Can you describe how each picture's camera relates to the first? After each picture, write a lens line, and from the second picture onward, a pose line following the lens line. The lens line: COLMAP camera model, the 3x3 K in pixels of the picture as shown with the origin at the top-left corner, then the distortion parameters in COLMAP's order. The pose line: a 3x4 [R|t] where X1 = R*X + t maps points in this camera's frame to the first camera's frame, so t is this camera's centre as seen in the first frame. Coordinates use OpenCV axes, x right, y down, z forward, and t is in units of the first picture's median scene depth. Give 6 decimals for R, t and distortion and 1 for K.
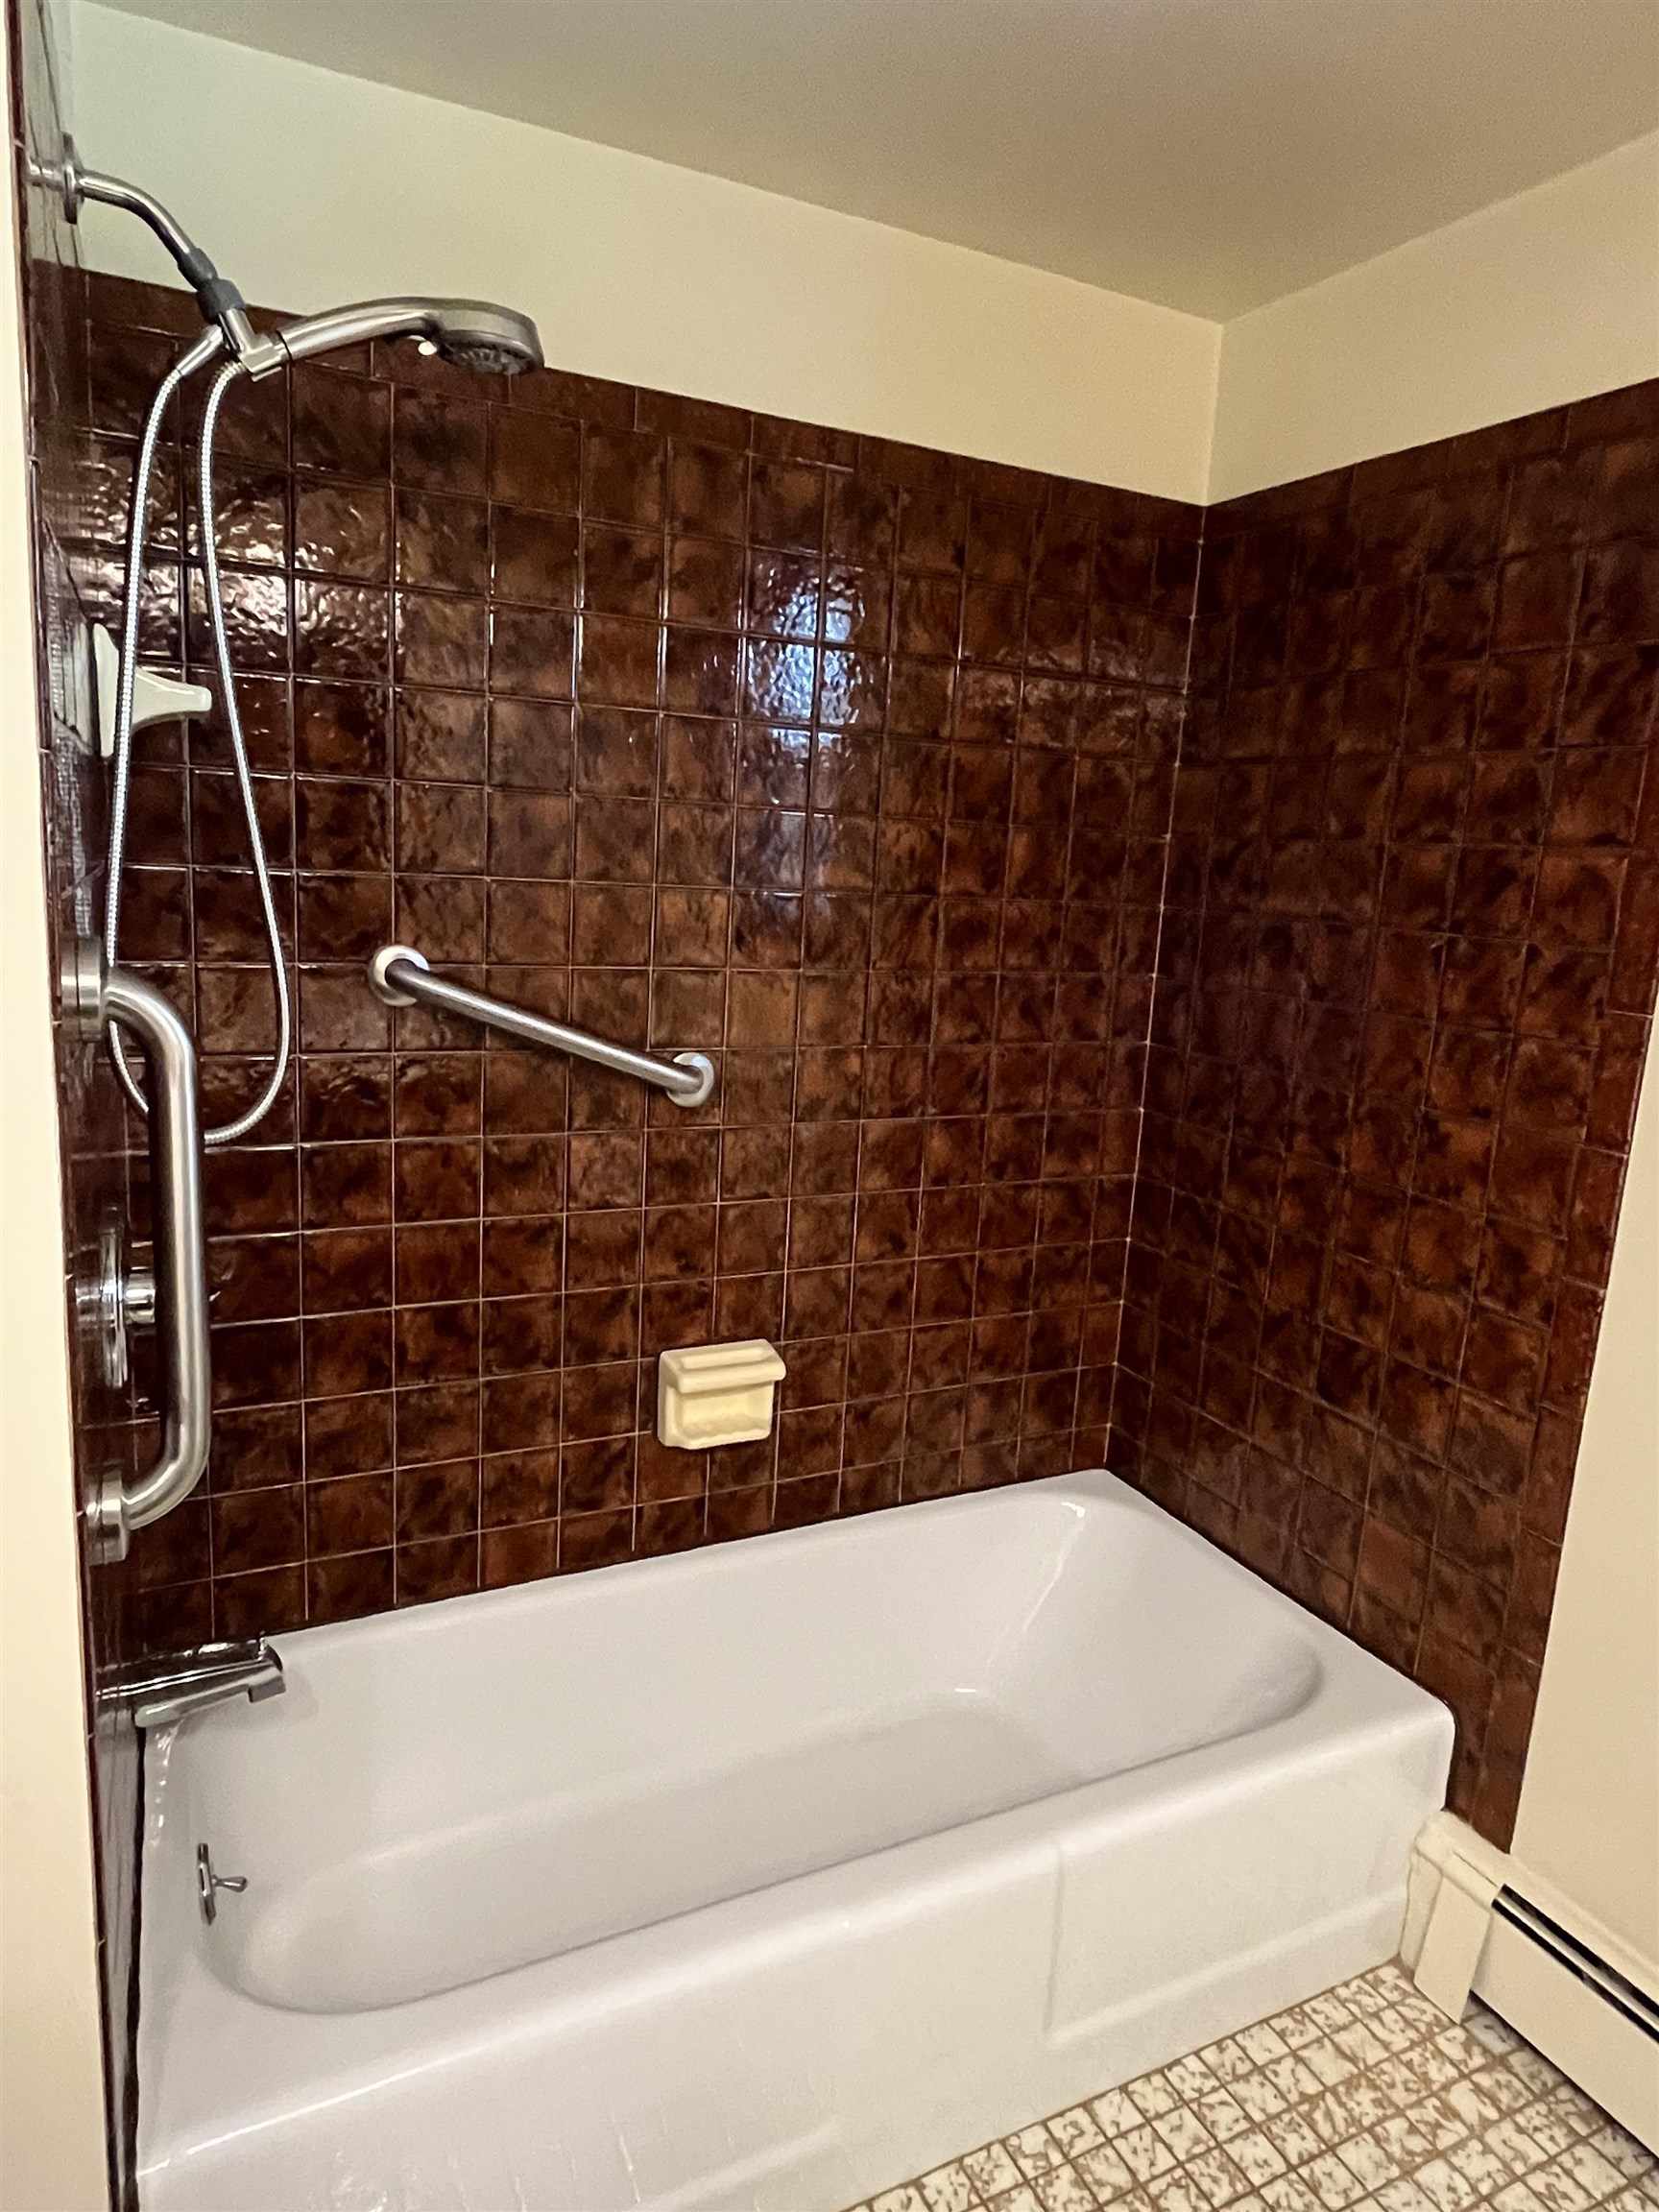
lens RADIAL K [[1328.4, 0, 825.0], [0, 1328.4, 1091.6], [0, 0, 1]] dist [0.000107, -0.001555]
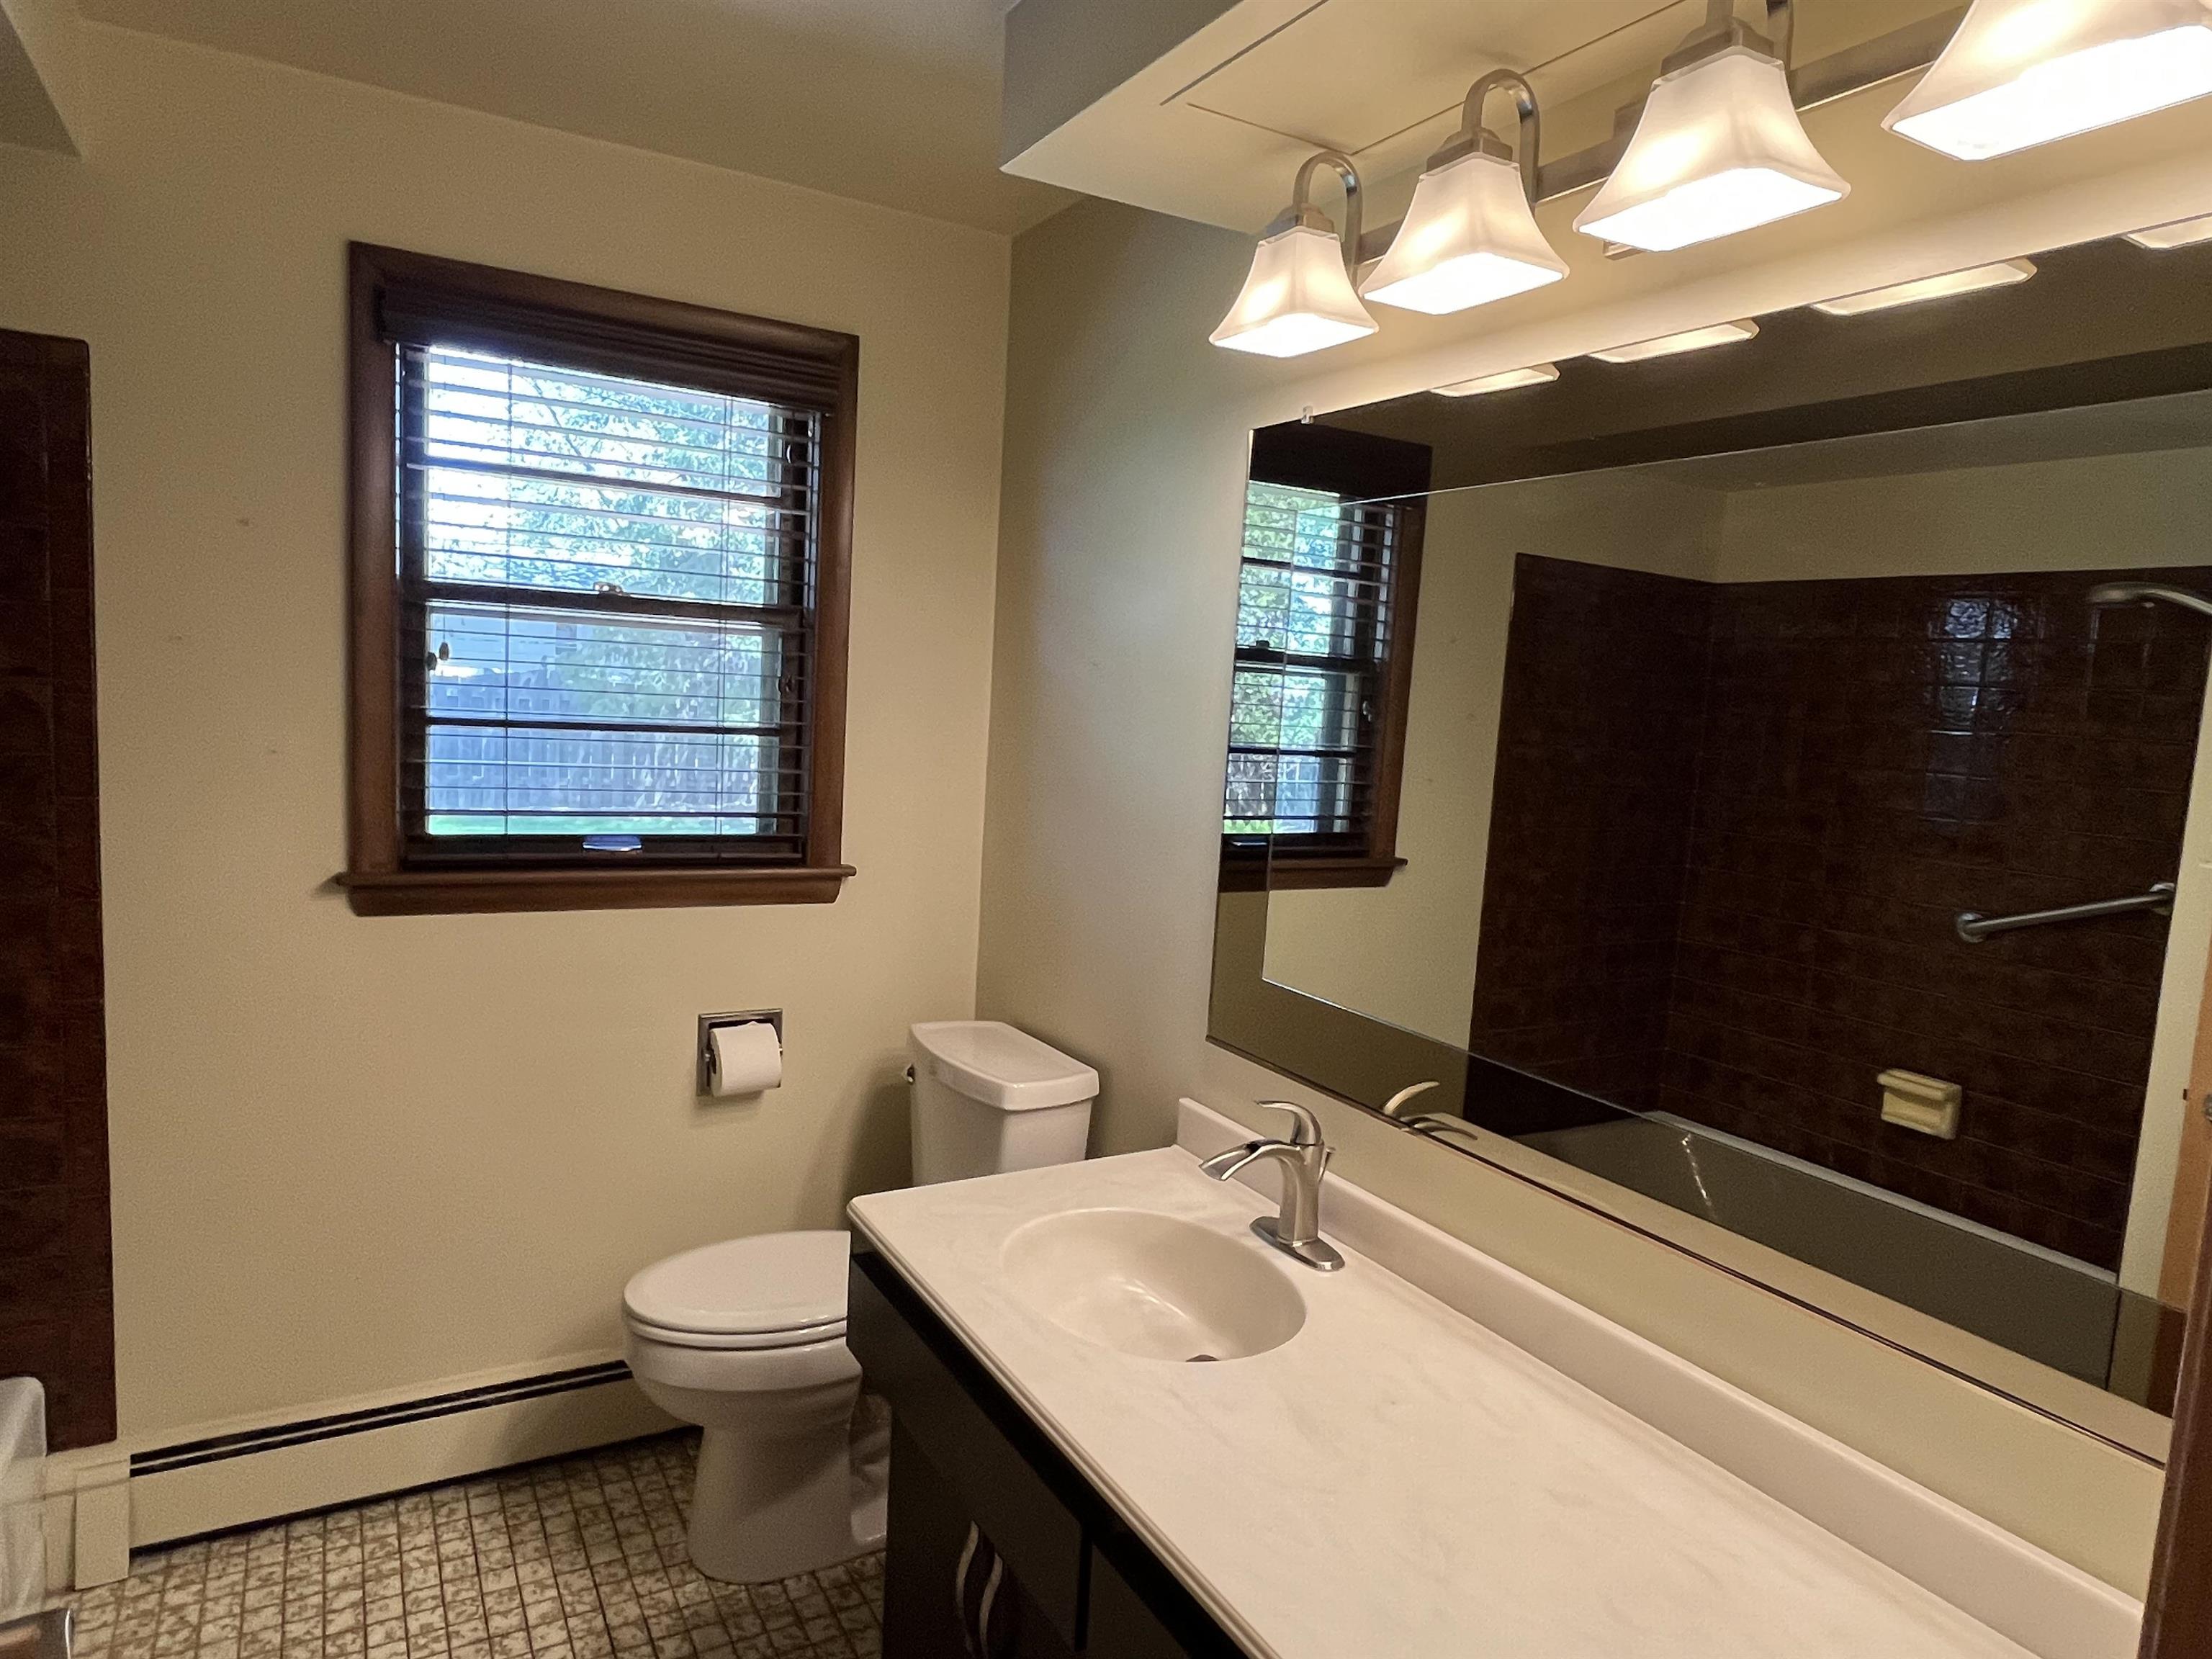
lens RADIAL K [[1328.4, 0, 1101.7], [0, 1328.4, 829.2], [0, 0, 1]] dist [0.000107, -0.001555]
pose [[-0.058318, -0.164185, 0.984704, -0.785926], [0.115569, 0.978641, 0.170019, -0.134833], [-0.991586, 0.123717, -0.038098, 0.012804]]
